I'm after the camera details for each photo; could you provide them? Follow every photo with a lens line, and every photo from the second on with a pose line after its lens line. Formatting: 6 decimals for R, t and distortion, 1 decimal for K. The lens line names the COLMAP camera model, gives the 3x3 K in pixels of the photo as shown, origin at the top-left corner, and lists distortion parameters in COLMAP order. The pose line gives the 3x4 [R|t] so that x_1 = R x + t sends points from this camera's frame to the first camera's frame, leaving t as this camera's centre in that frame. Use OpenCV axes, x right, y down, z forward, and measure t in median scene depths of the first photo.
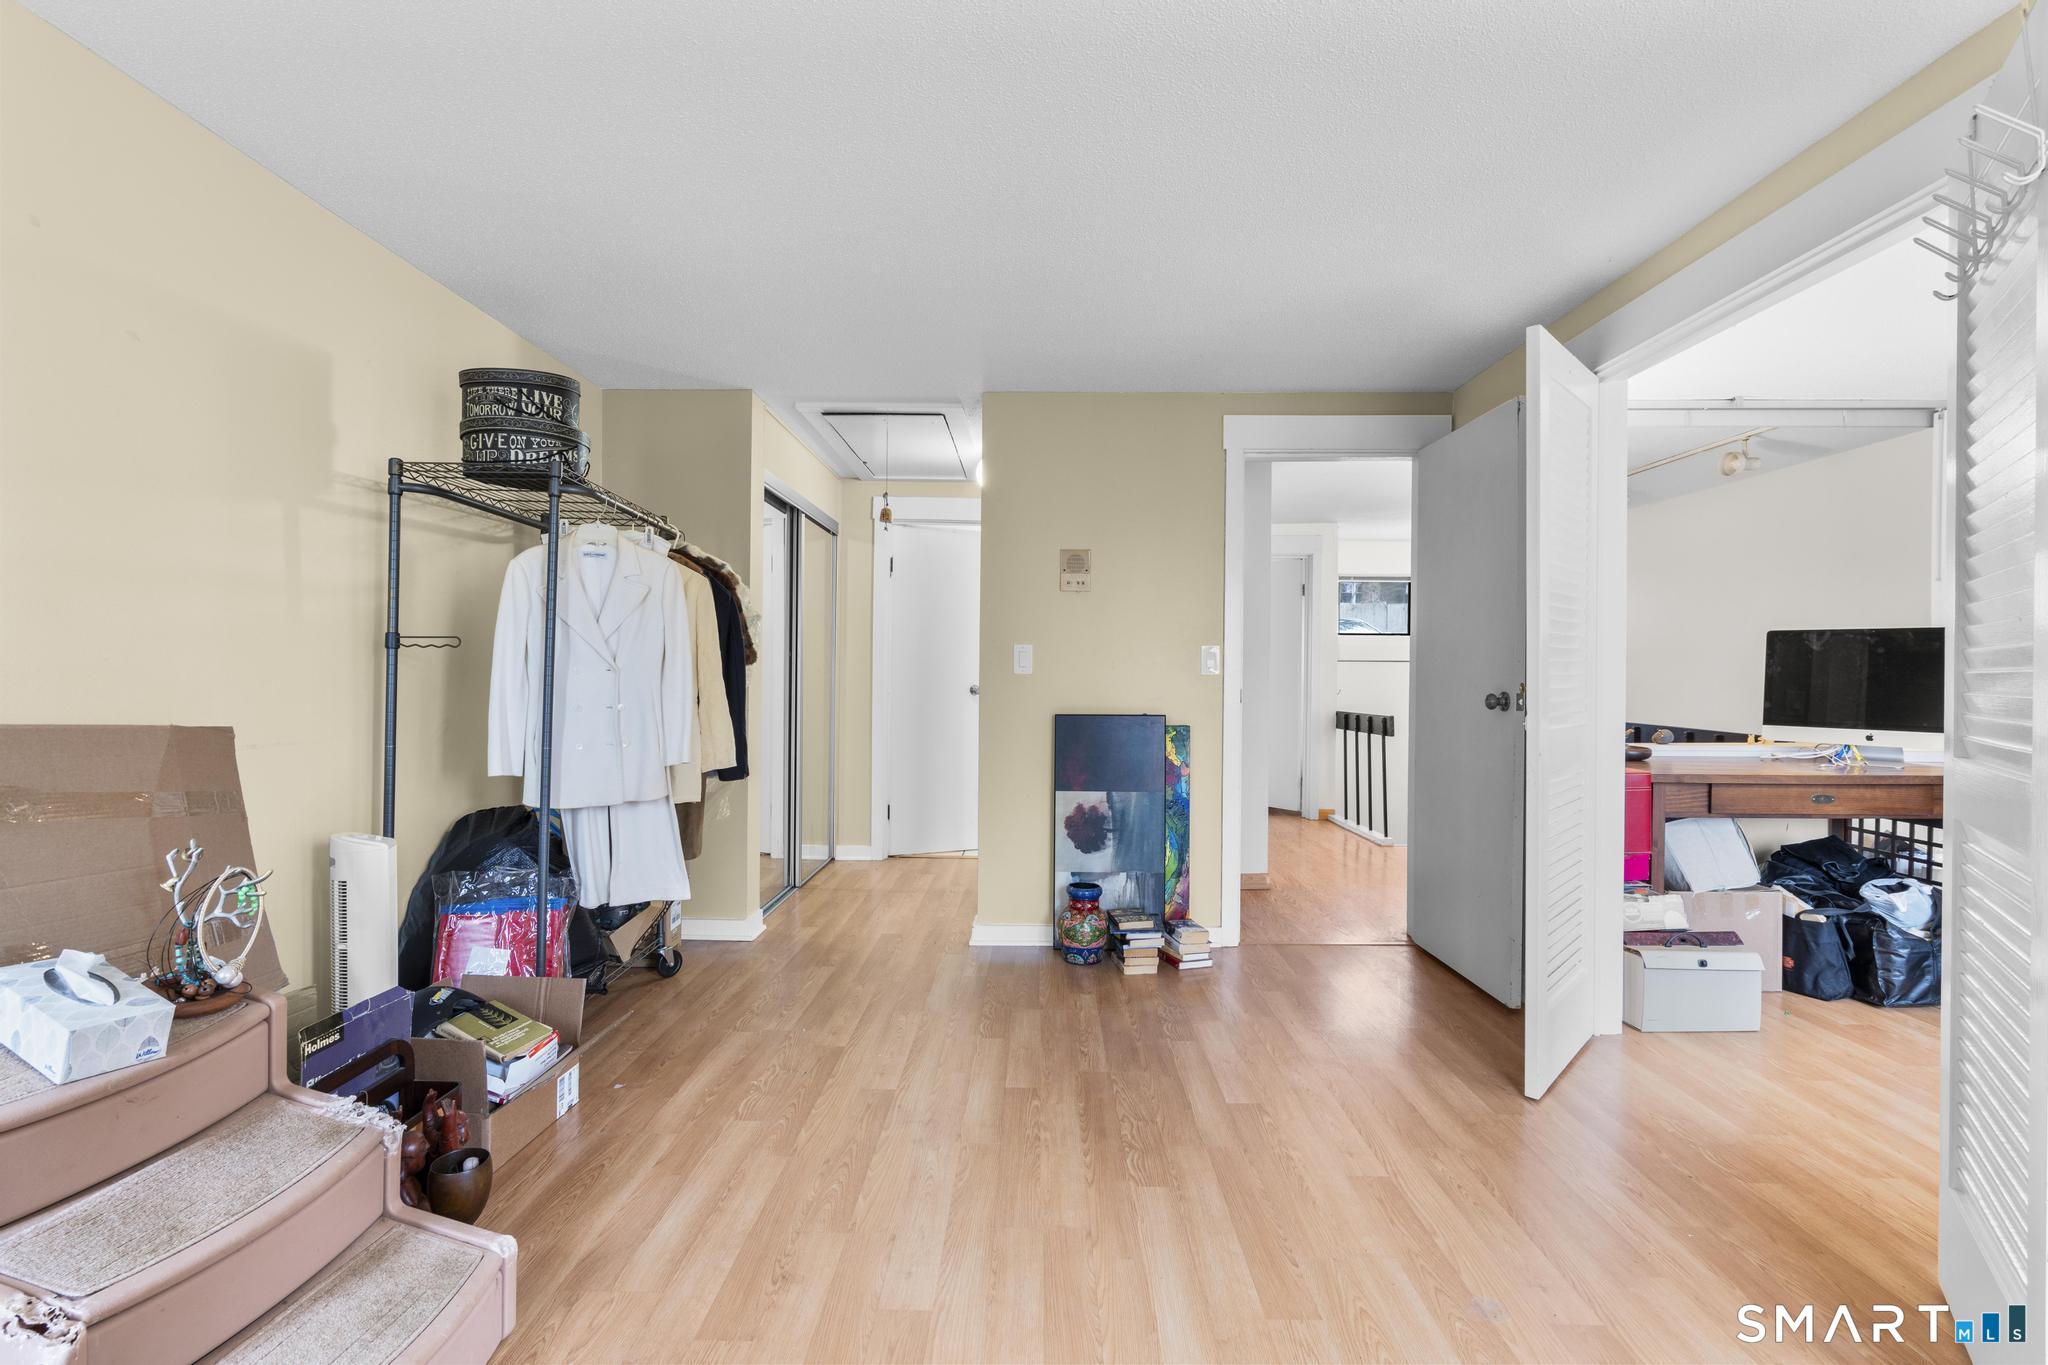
lens RADIAL K [[914.3, 0, 1024.0], [0, 914.3, 682.5], [0, 0, 1]] dist [-0.011520, 0.005895]
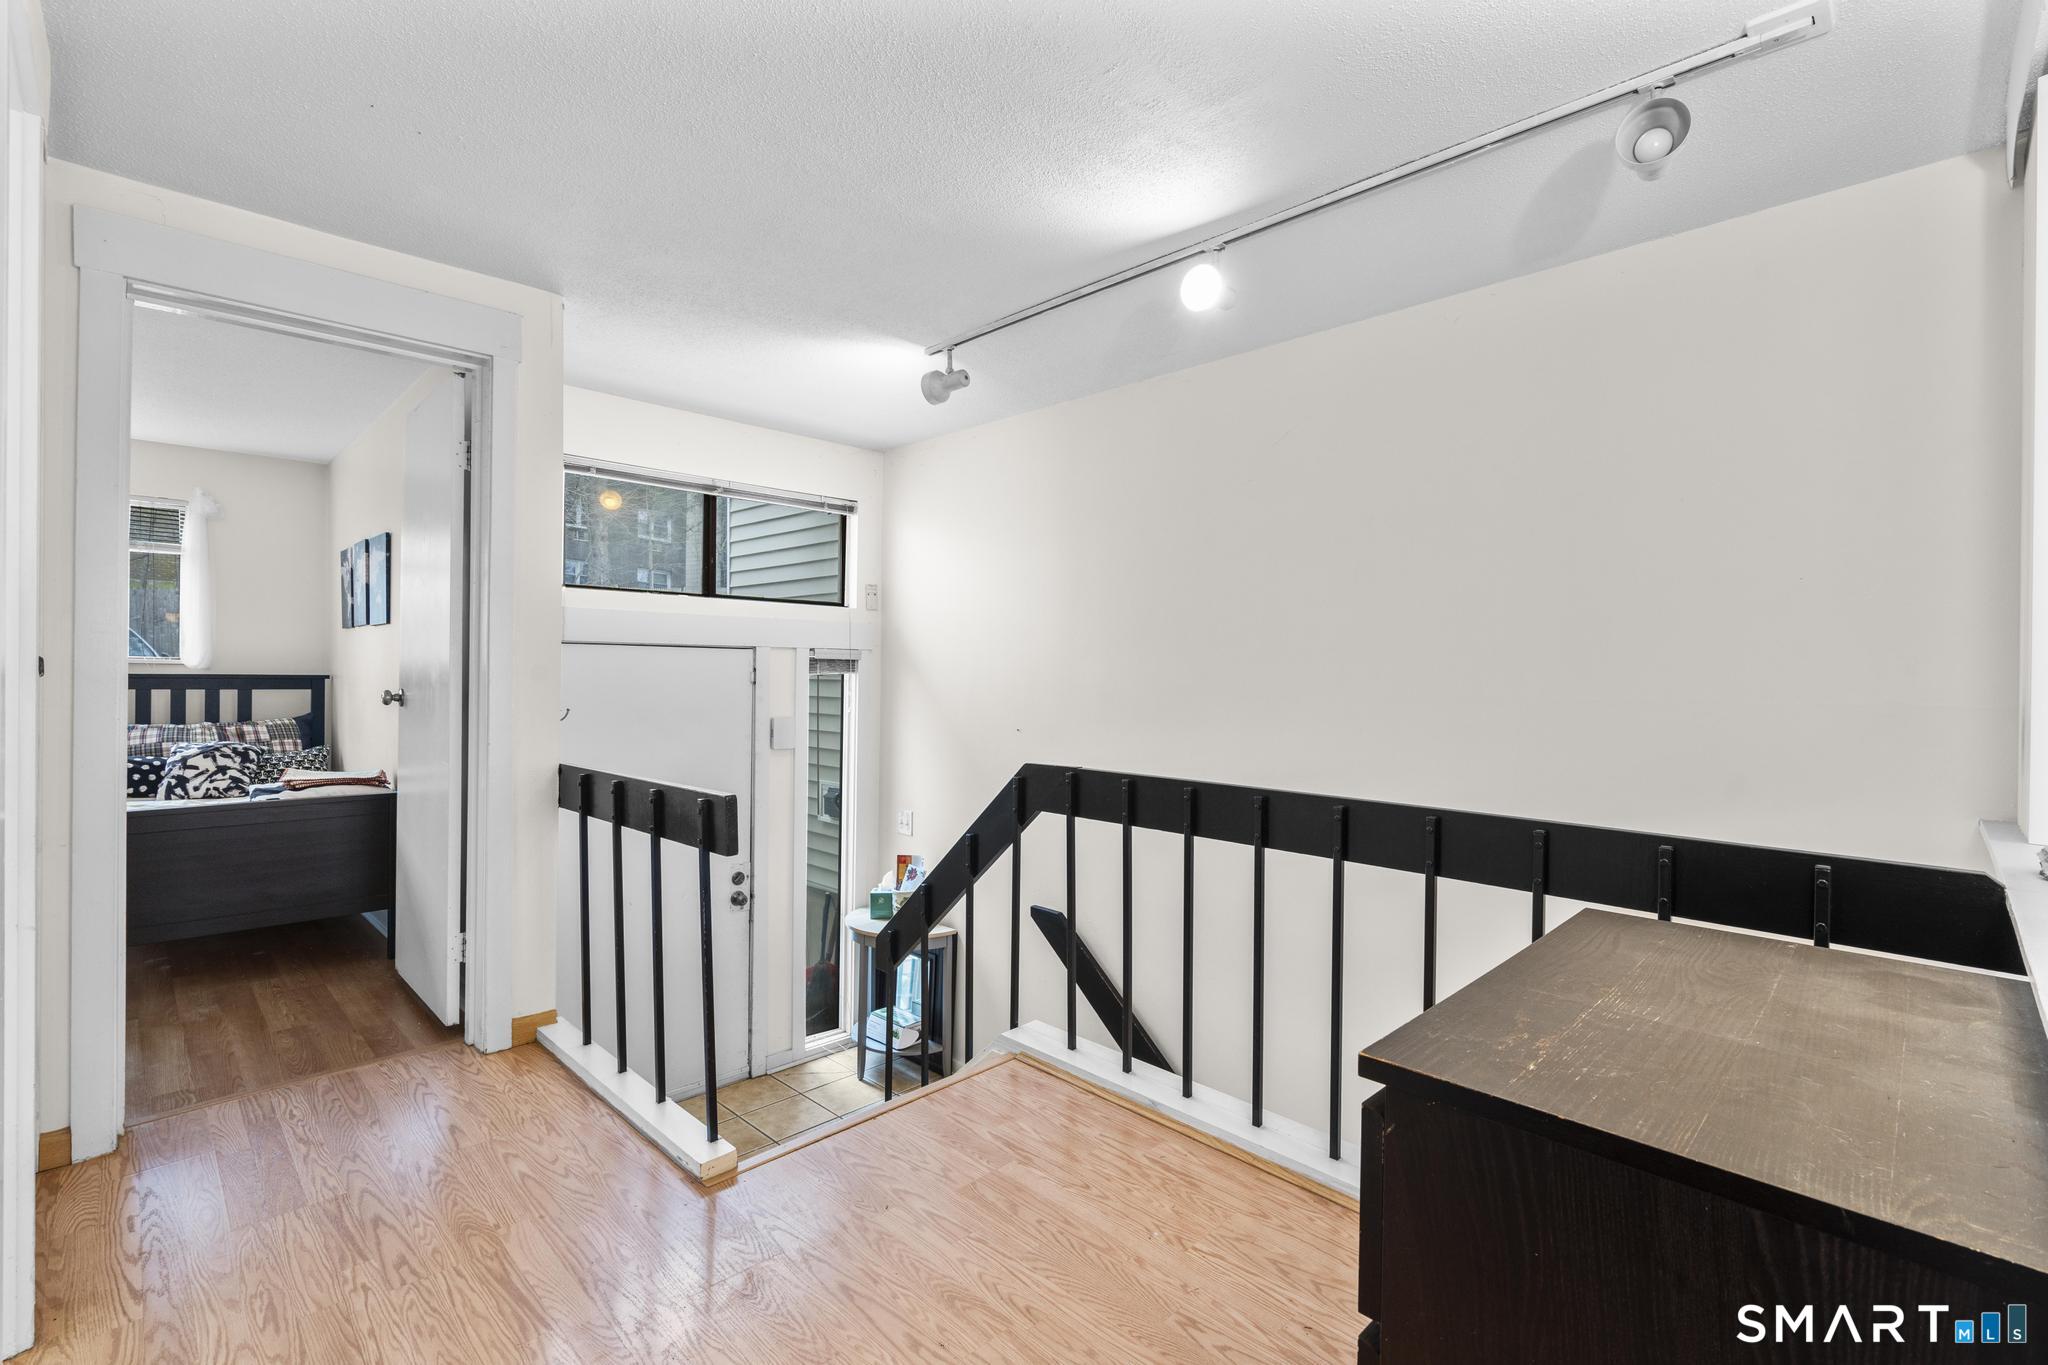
lens RADIAL K [[914.3, 0, 1024.0], [0, 914.3, 682.5], [0, 0, 1]] dist [-0.011520, 0.005895]
pose [[0.696904, -0.000796, 0.717164, 0.209682], [-0.005542, 0.999964, 0.006495, -0.007377], [-0.717143, -0.008501, 0.696874, 0.611791]]
